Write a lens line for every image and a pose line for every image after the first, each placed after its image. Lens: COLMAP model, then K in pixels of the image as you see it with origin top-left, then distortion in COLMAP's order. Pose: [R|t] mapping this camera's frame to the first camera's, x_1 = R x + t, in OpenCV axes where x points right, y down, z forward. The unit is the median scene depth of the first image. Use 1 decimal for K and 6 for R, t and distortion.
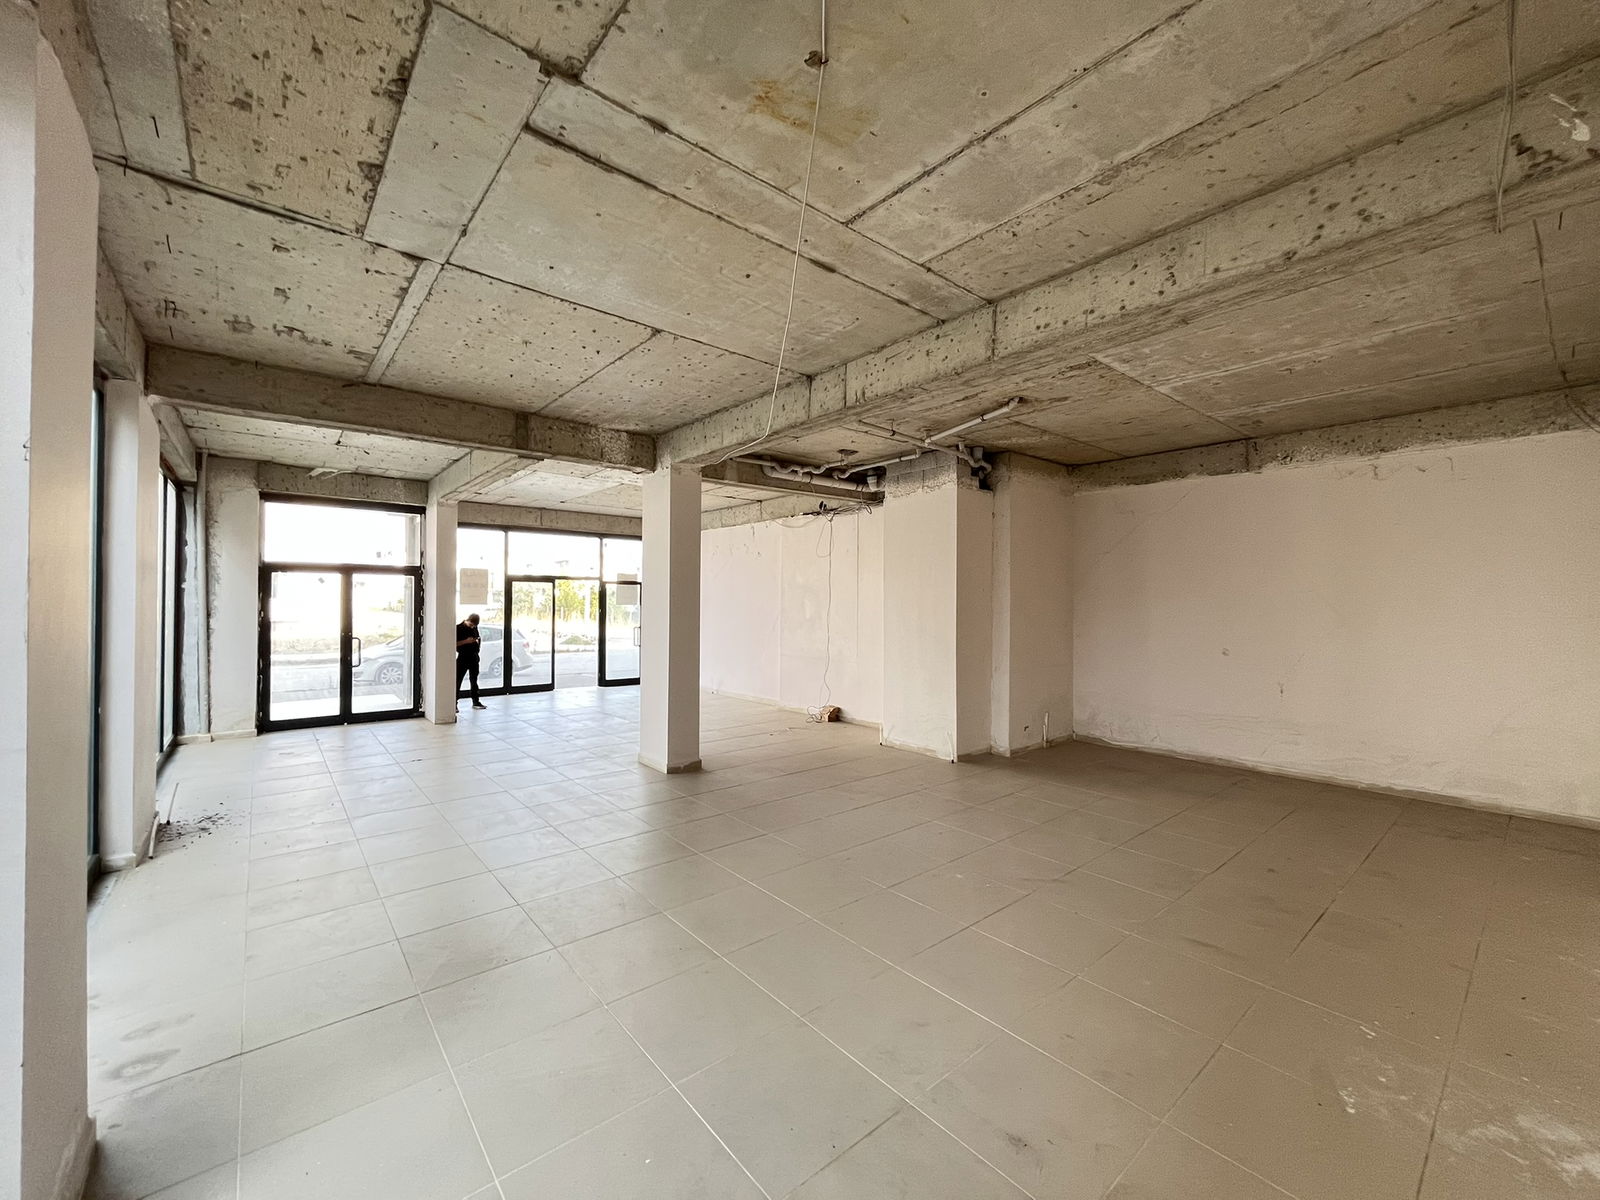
lens RADIAL K [[645.9, 0, 800.0], [0, 645.9, 602.5], [0, 0, 1]] dist [-0.001561, -0.000117]
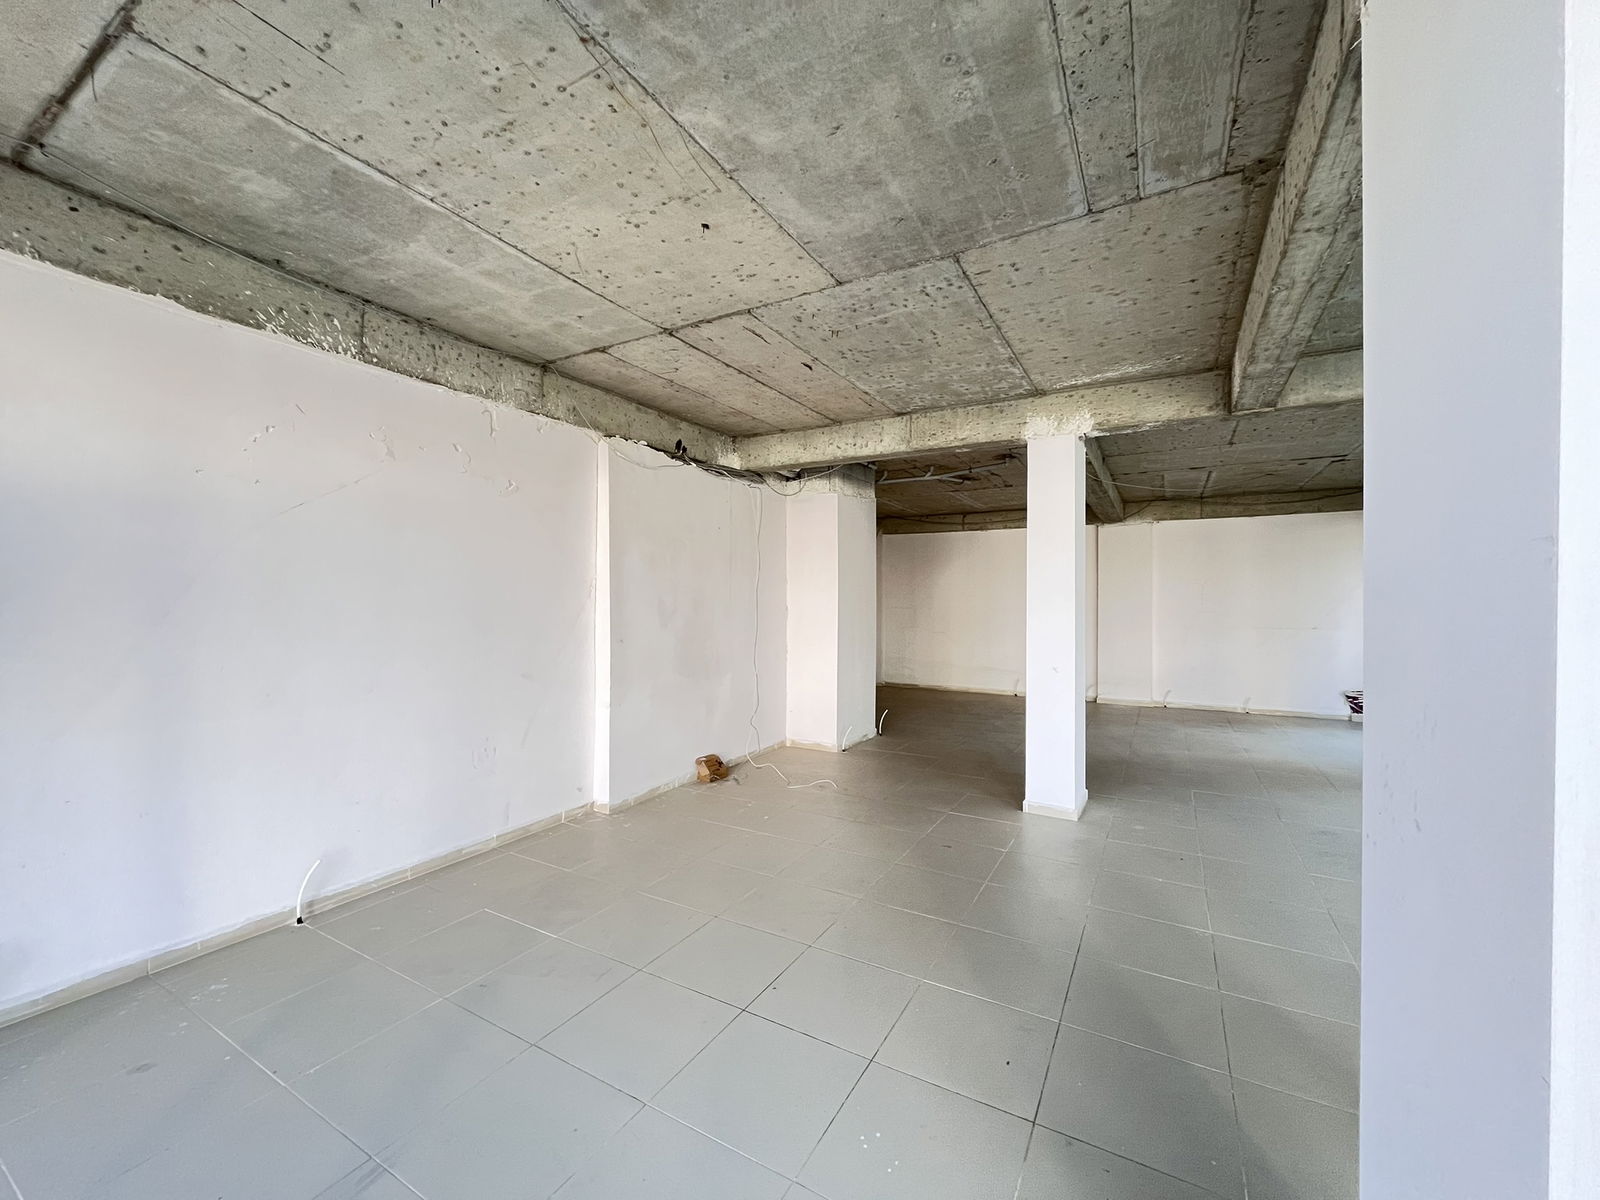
lens RADIAL K [[645.9, 0, 798.5], [0, 645.9, 599.0], [0, 0, 1]] dist [-0.001561, -0.000117]
pose [[-0.341701, -0.001042, 0.939808, -0.592113], [-0.010324, 0.999943, -0.002645, -0.001177], [-0.939752, -0.010607, -0.341692, 1.099237]]
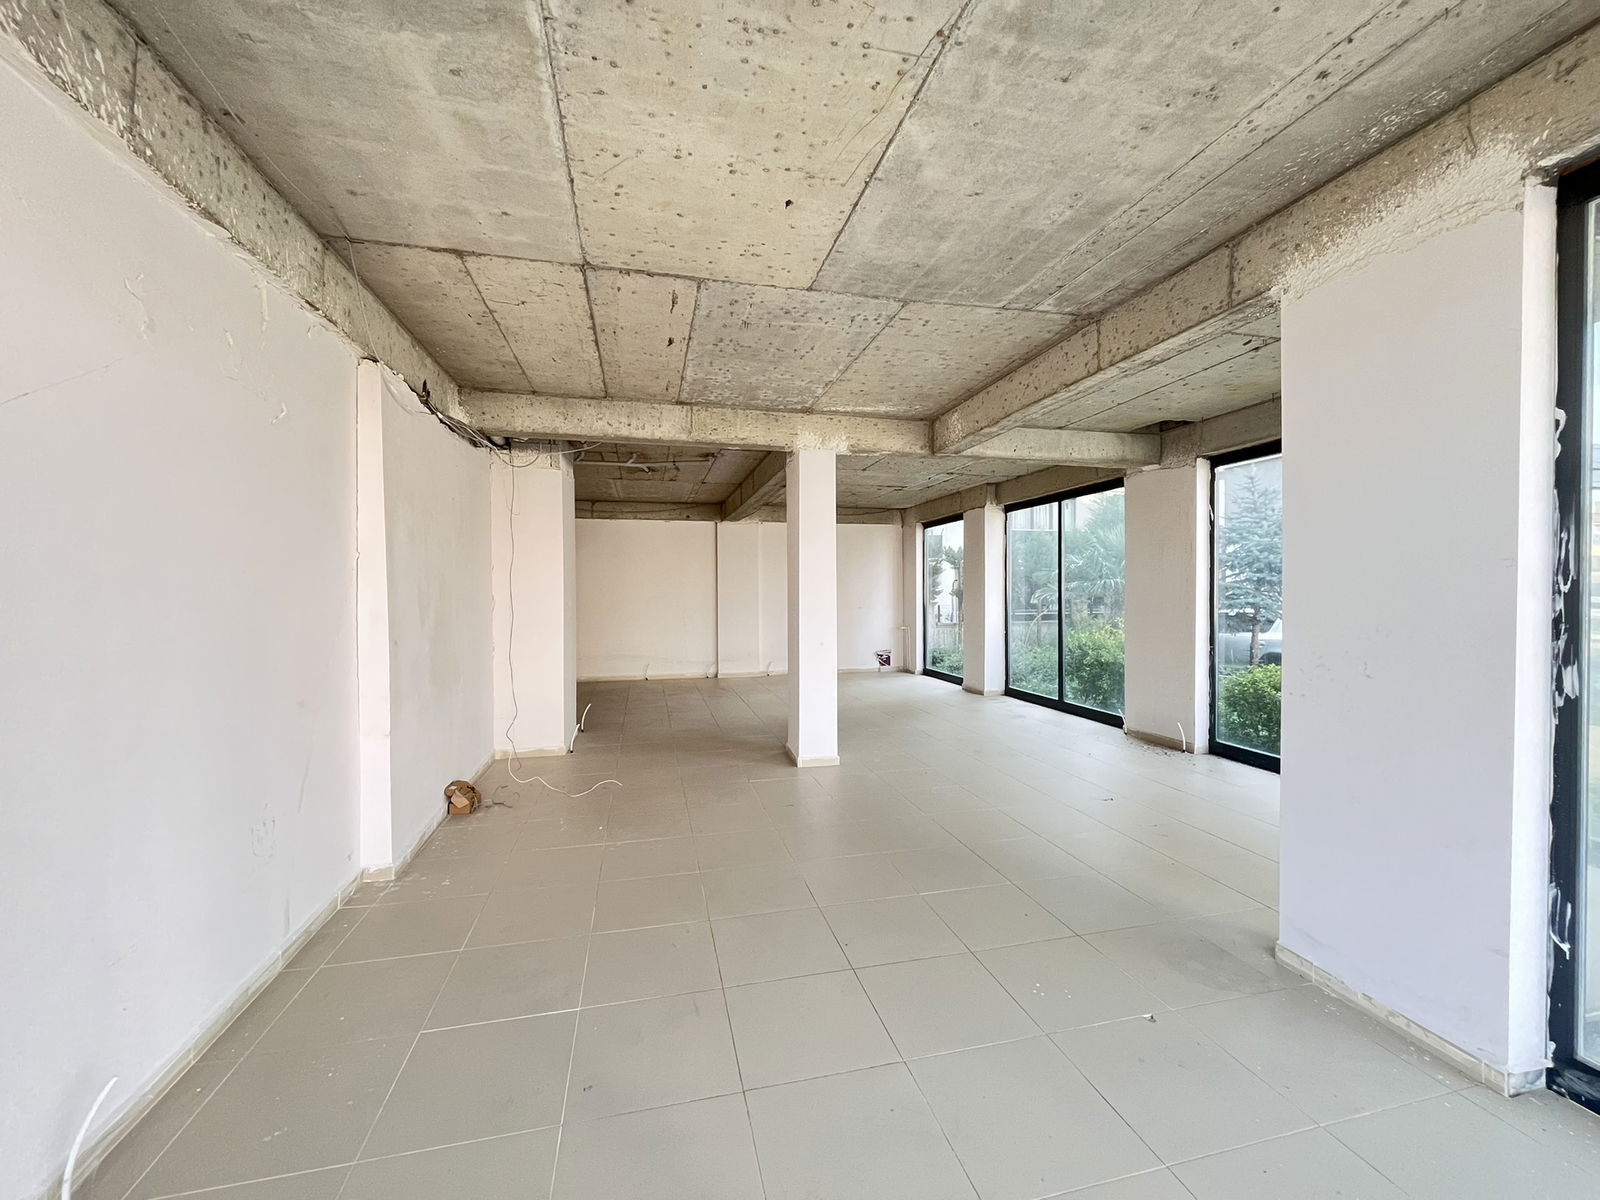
lens RADIAL K [[645.9, 0, 800.4], [0, 645.9, 599.4], [0, 0, 1]] dist [-0.001561, -0.000117]
pose [[-0.895596, -0.005056, 0.444840, -0.430926], [-0.000745, 0.999951, 0.009865, 0.002662], [-0.444868, 0.008503, -0.895556, 1.302000]]
